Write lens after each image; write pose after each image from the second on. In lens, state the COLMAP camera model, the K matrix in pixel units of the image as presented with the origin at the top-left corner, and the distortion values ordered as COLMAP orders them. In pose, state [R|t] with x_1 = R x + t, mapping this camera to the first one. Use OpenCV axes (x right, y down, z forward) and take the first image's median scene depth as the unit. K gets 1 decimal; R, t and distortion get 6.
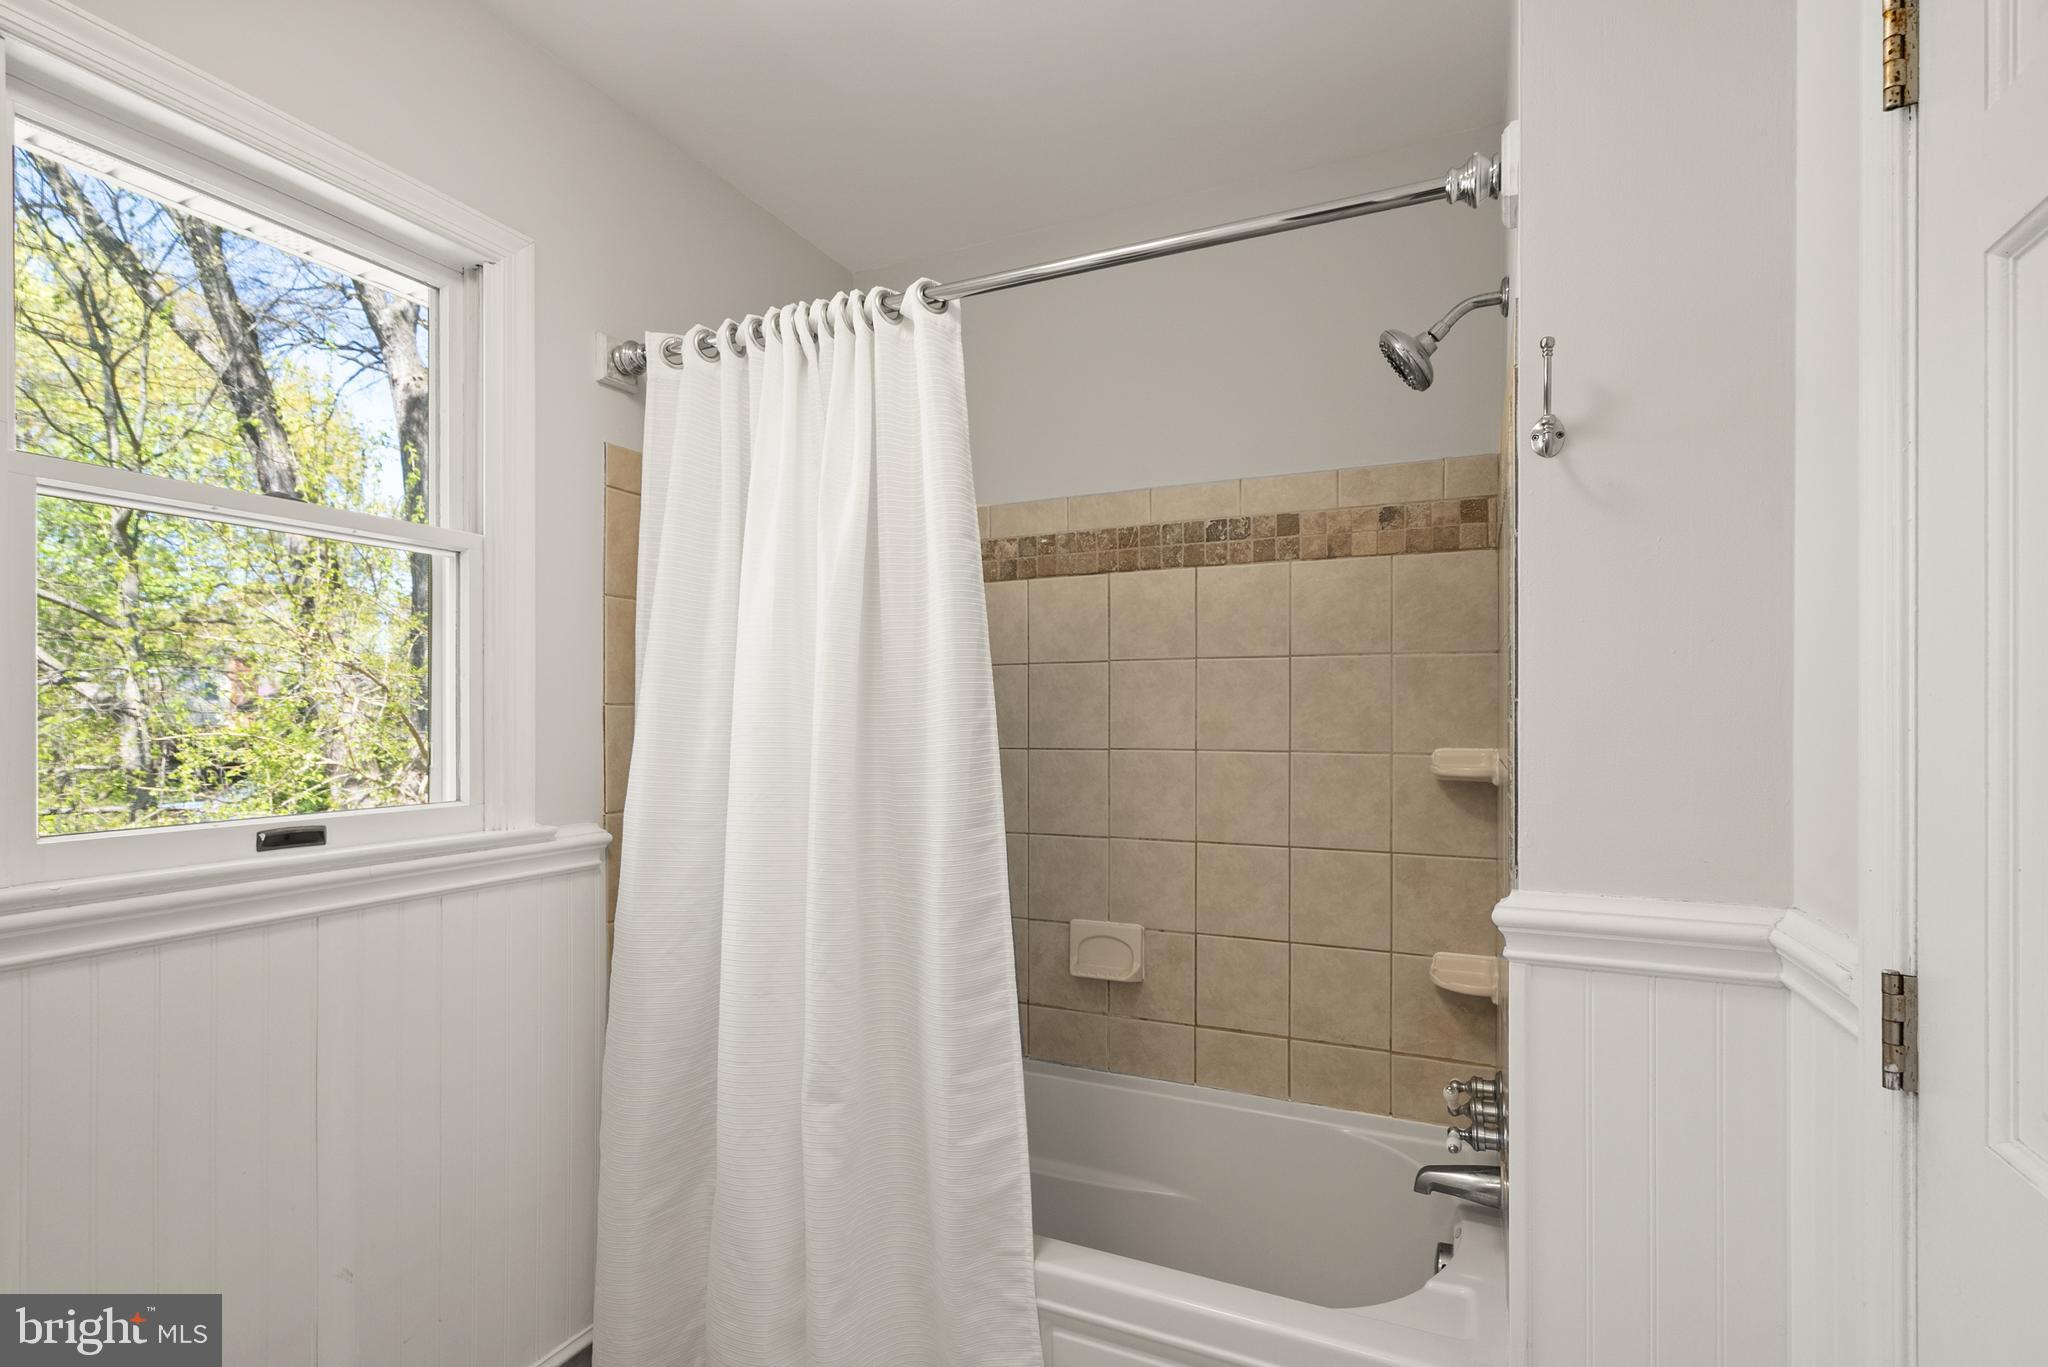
lens RADIAL K [[972.4, 0, 1013.8], [0, 972.4, 718.0], [0, 0, 1]] dist [0.000341, 0.000020]
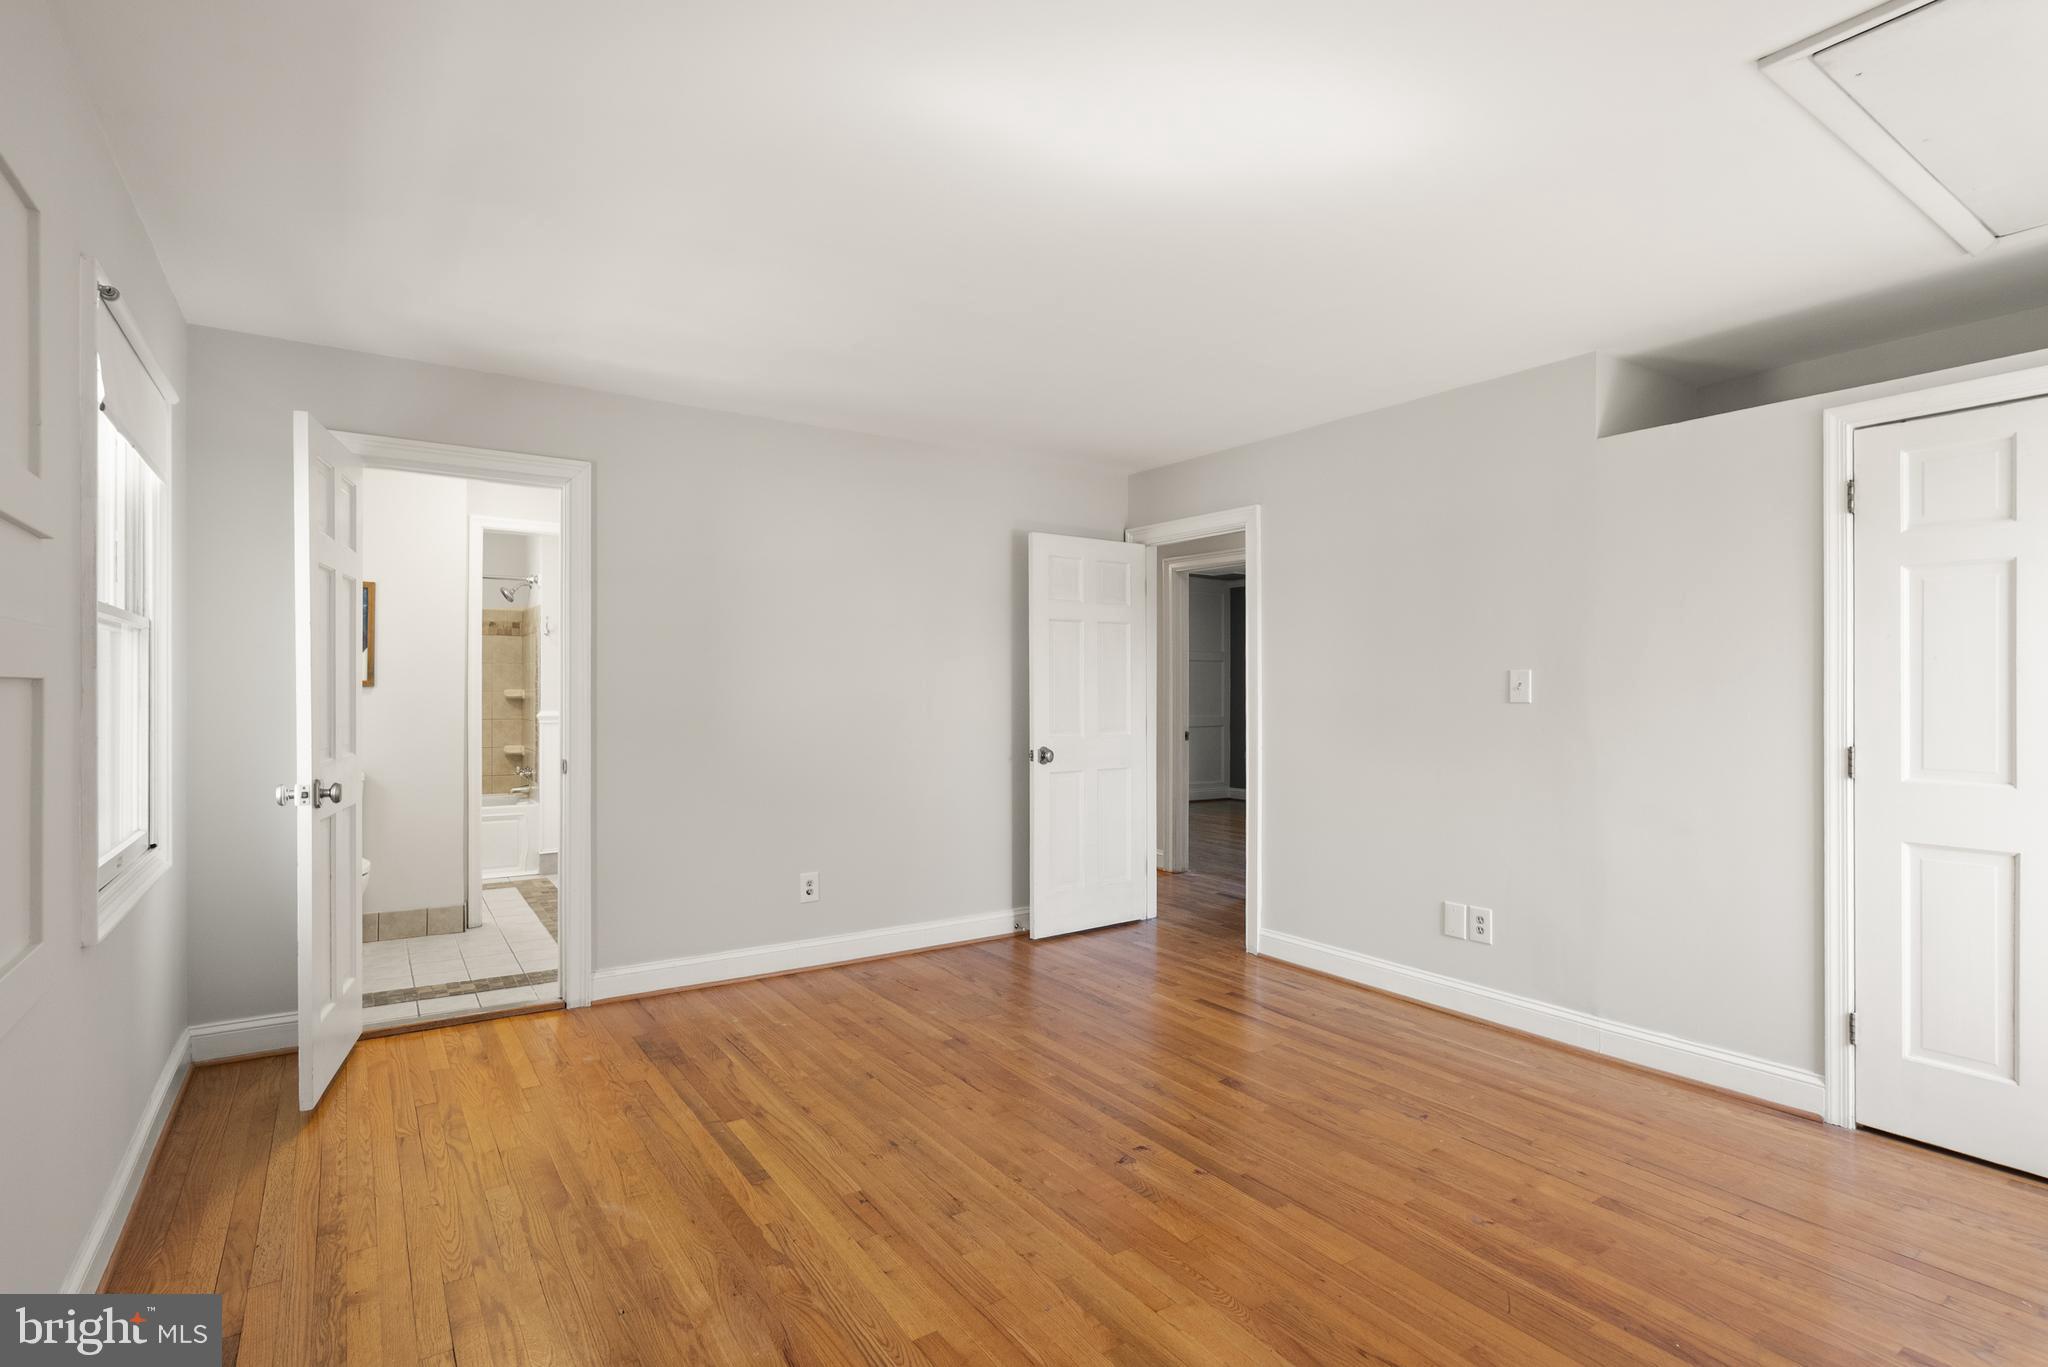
lens RADIAL K [[972.4, 0, 1028.2], [0, 972.4, 691.7], [0, 0, 1]] dist [0.000341, 0.000020]
pose [[0.495559, -0.001726, 0.868573, -2.941493], [-0.000080, 0.999998, 0.002033, 0.052828], [-0.868574, -0.001077, 0.495558, -4.189502]]
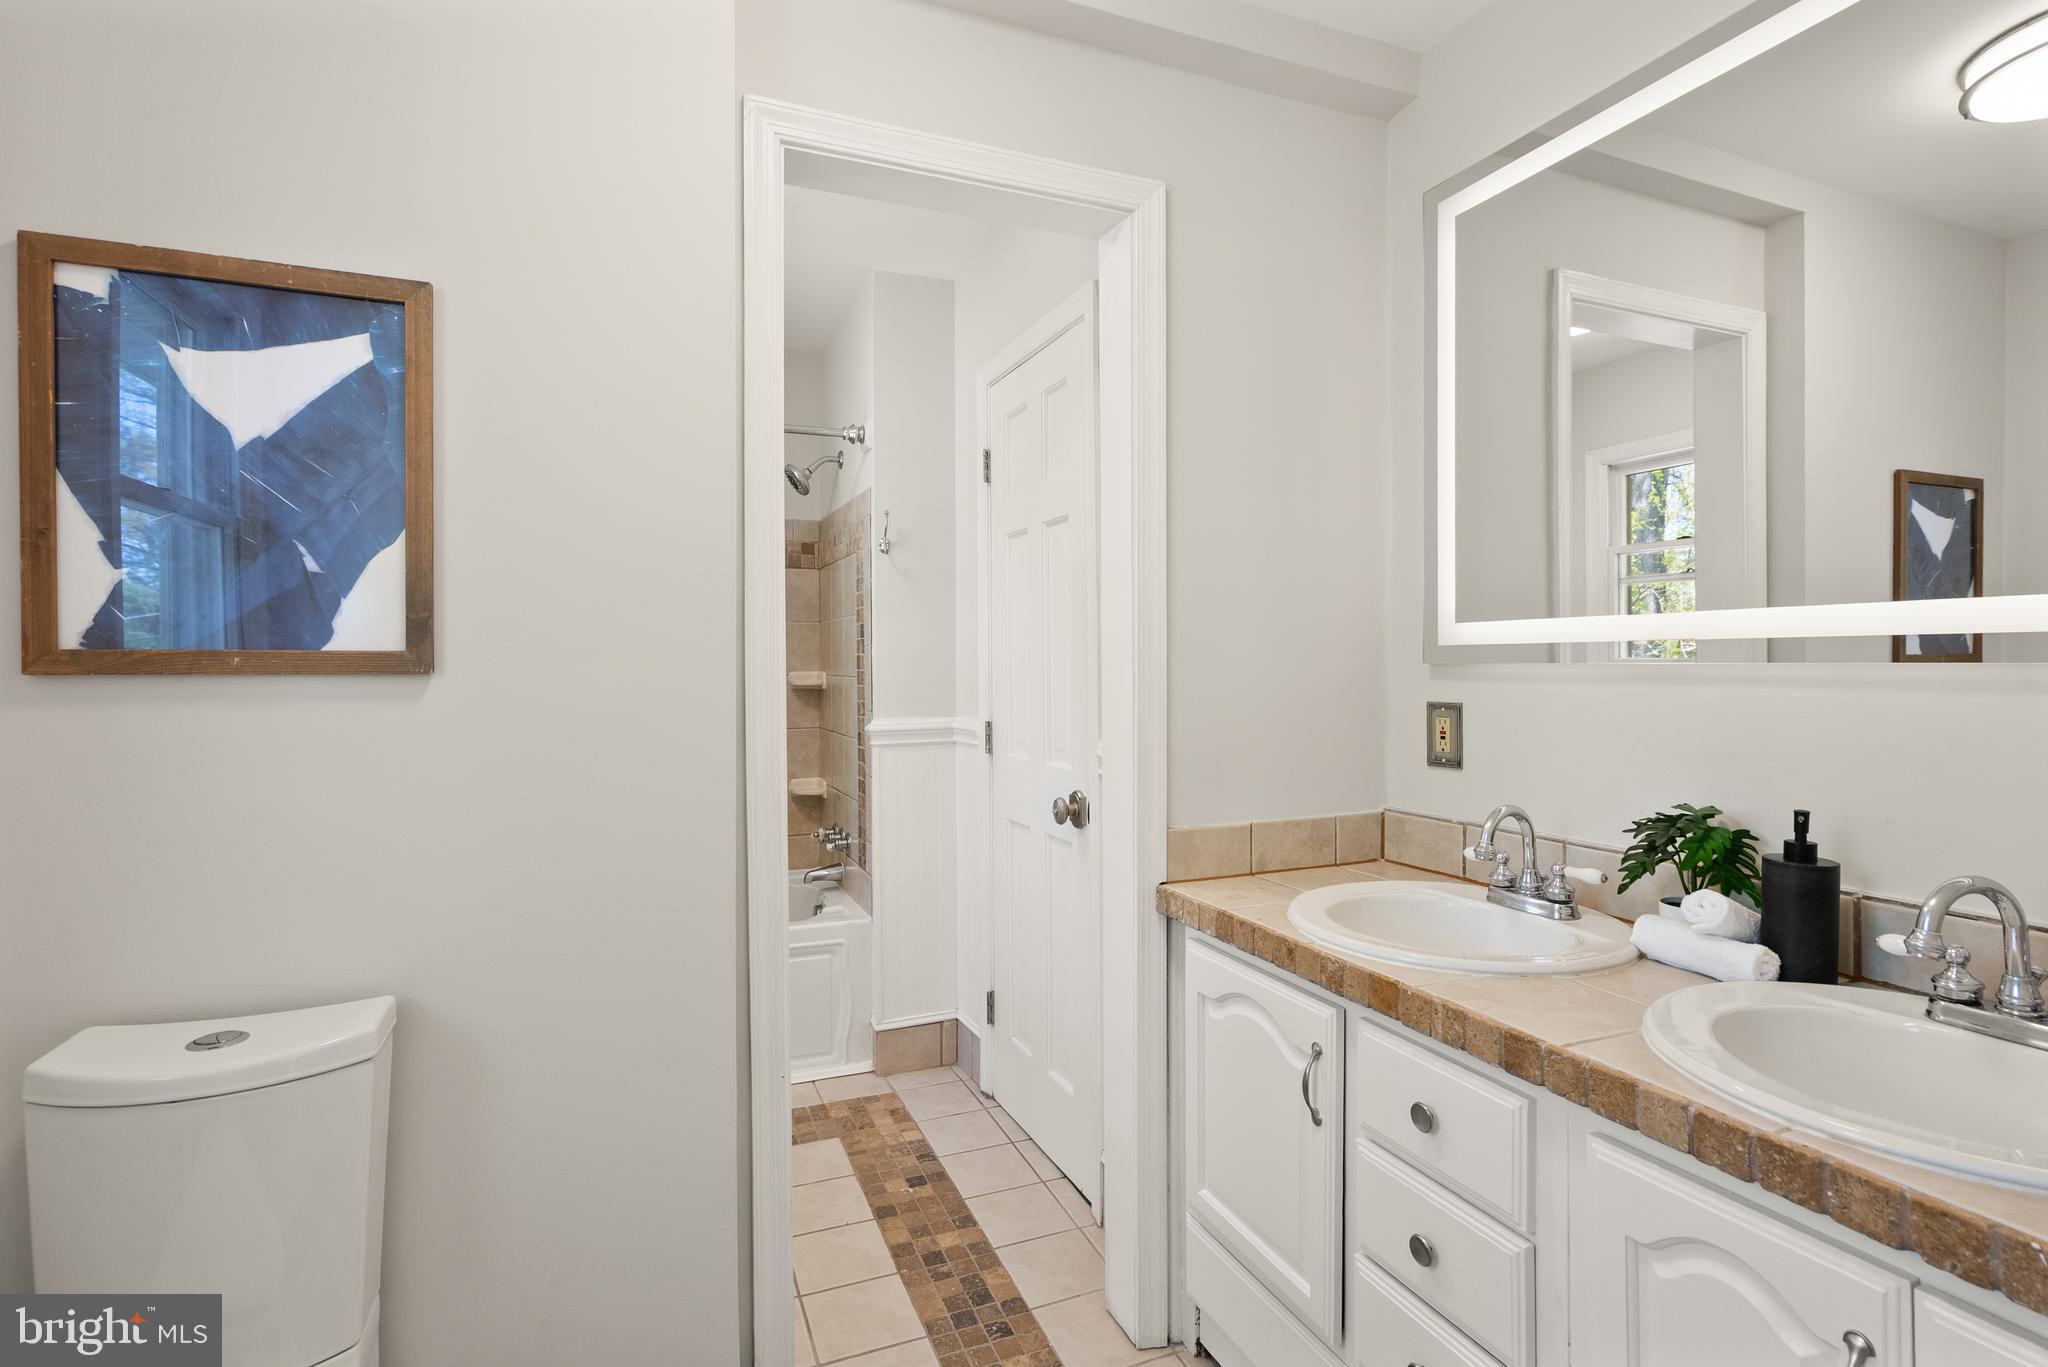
lens RADIAL K [[972.4, 0, 1017.9], [0, 972.4, 674.3], [0, 0, 1]] dist [0.000341, 0.000020]
pose [[0.671769, -0.013003, 0.740647, -1.127403], [0.009438, 0.999915, 0.008994, 0.039471], [-0.740701, 0.000948, 0.671834, -1.005455]]
